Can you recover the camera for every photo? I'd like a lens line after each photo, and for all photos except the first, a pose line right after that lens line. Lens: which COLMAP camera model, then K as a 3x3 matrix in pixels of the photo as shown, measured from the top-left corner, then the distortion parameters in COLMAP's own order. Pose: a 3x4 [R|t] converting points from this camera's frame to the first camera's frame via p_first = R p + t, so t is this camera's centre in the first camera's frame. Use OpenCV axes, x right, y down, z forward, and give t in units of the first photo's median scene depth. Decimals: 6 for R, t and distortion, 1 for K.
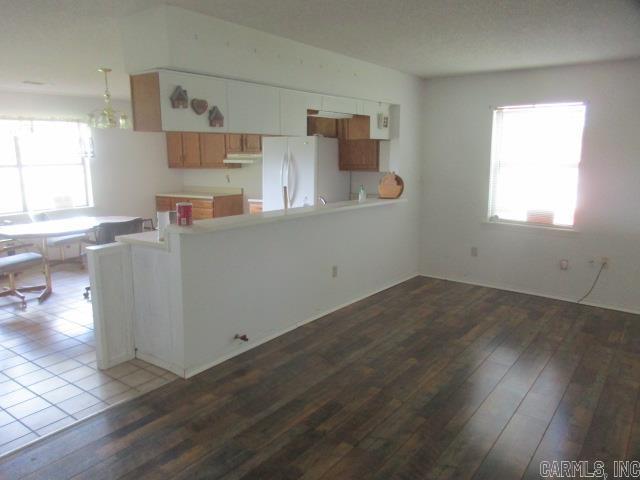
lens RADIAL K [[490.2, 0, 322.7], [0, 490.2, 231.4], [0, 0, 1]] dist [-0.003413, 0.002090]
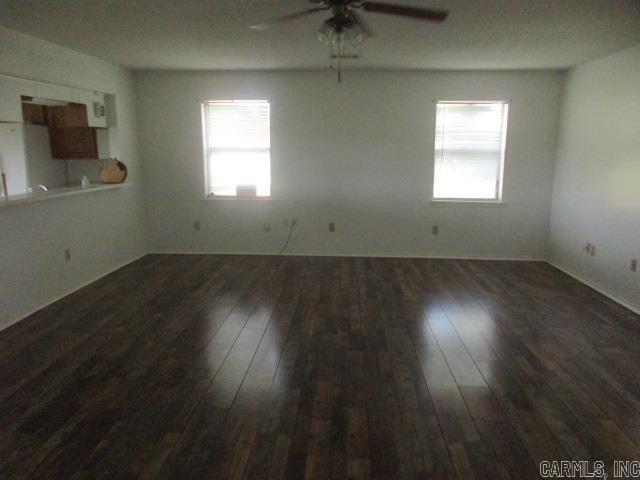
lens RADIAL K [[490.2, 0, 322.7], [0, 490.2, 231.4], [0, 0, 1]] dist [-0.003413, 0.002090]
pose [[0.839178, -0.097913, 0.534970, -0.064763], [0.088867, 0.995126, 0.042732, 0.032981], [-0.536547, 0.011681, 0.843790, -0.143394]]
